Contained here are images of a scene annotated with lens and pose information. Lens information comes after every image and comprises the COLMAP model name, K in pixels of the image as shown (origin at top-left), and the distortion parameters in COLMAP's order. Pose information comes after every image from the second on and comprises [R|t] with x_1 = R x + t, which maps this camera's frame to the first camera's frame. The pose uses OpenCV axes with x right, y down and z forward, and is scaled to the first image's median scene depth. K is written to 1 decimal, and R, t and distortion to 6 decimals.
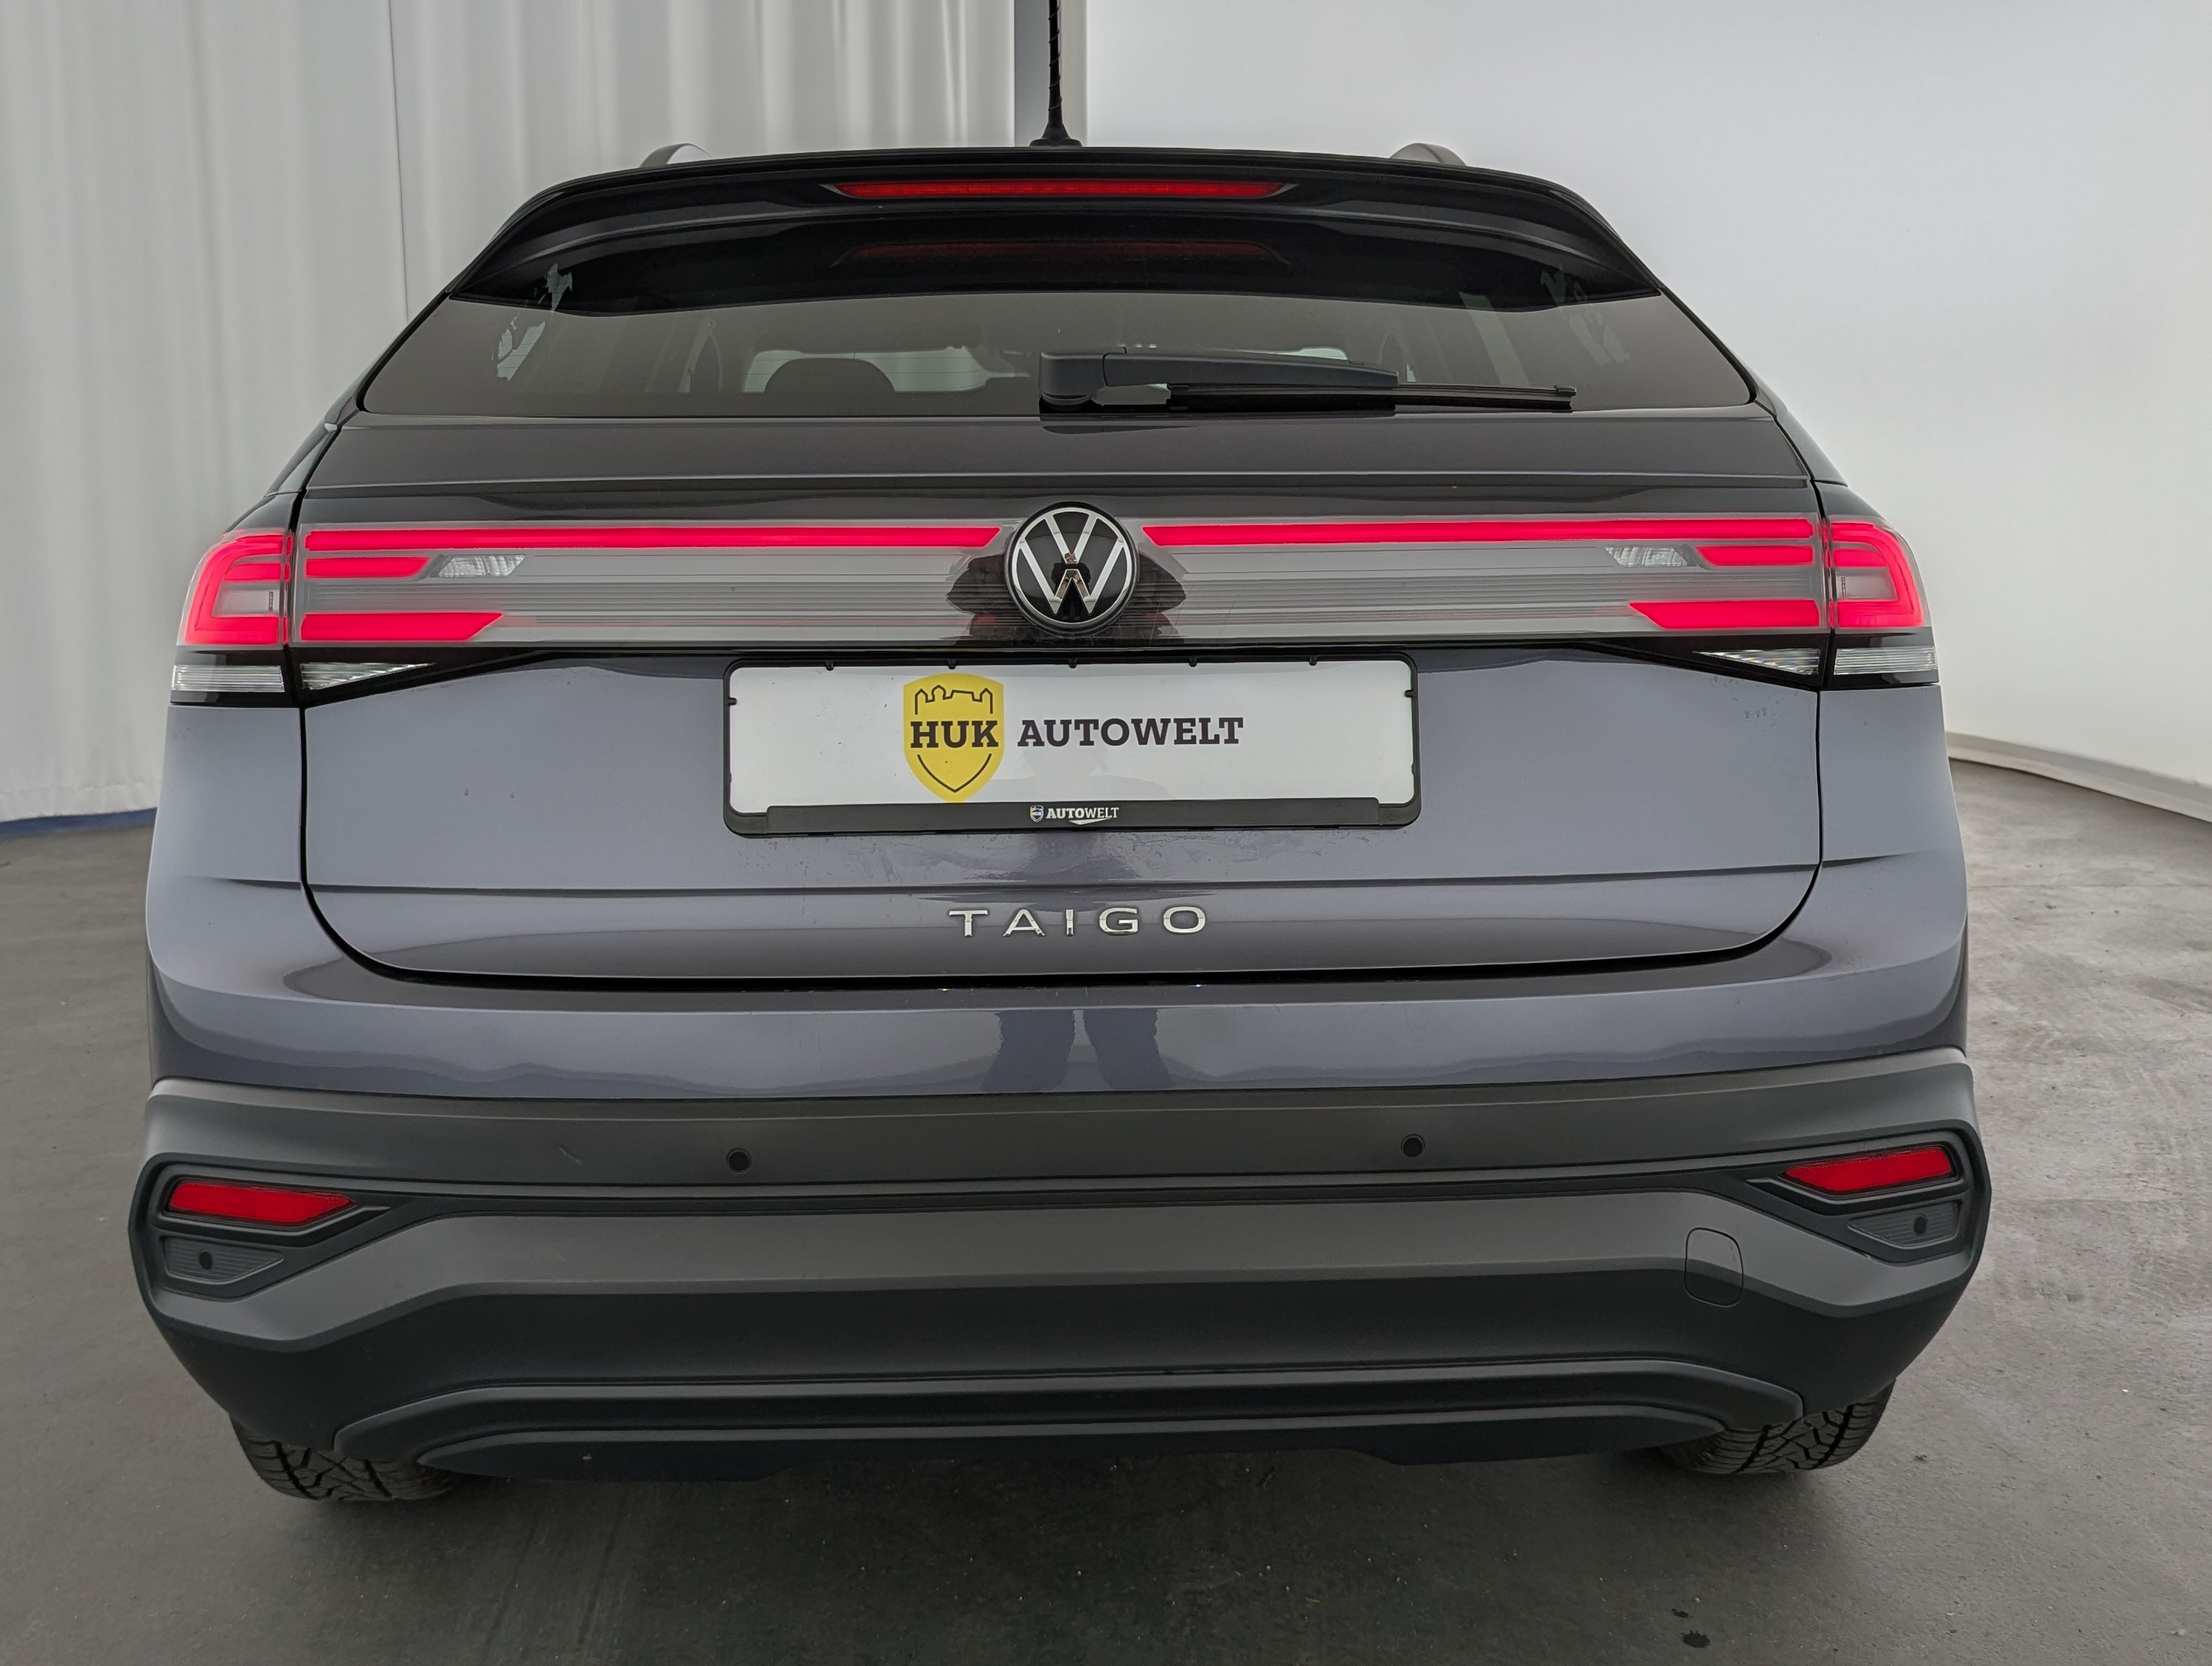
lens RADIAL K [[2244.7, 0, 1104.0], [0, 2244.7, 776.9], [0, 0, 1]] dist [0.020642, 0.000000]
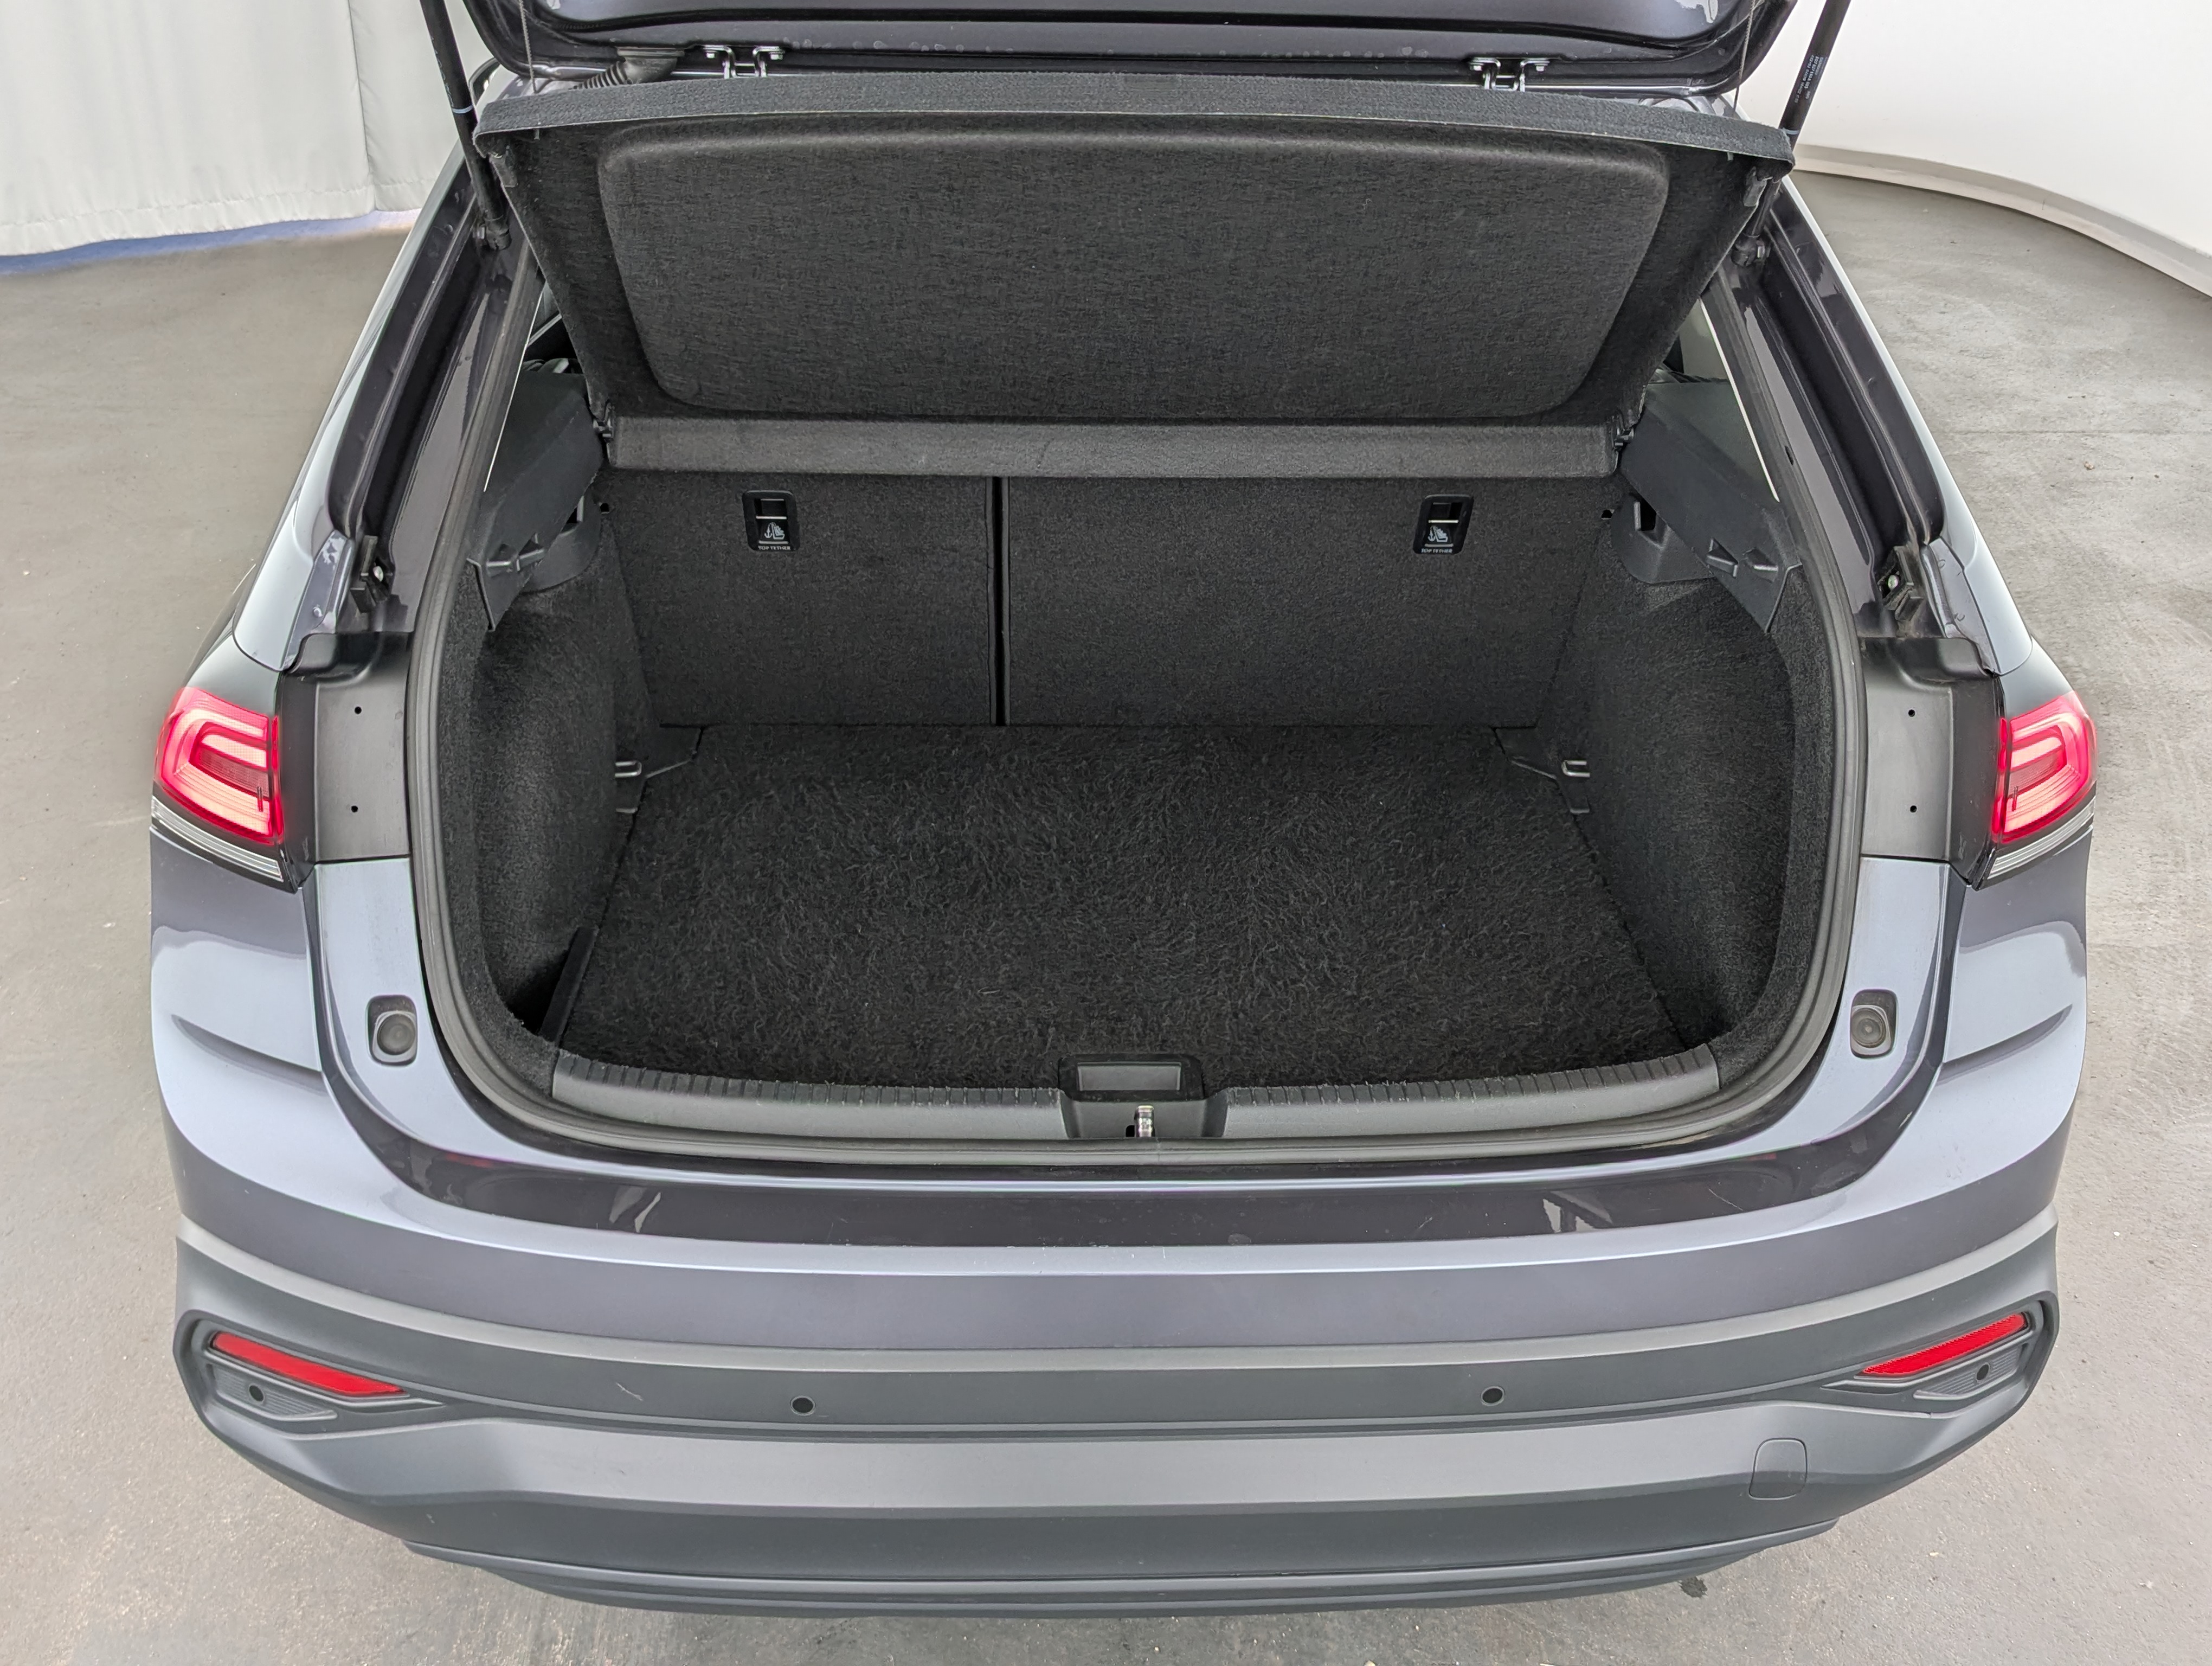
lens RADIAL K [[2244.7, 0, 1101.2], [0, 2244.7, 835.2], [0, 0, 1]] dist [0.020642, 0.000000]
pose [[0.999596, 0.021692, 0.018370, -0.020081], [-0.026632, 0.940606, 0.338455, -0.139947], [-0.009938, -0.338808, 0.940803, 0.058061]]
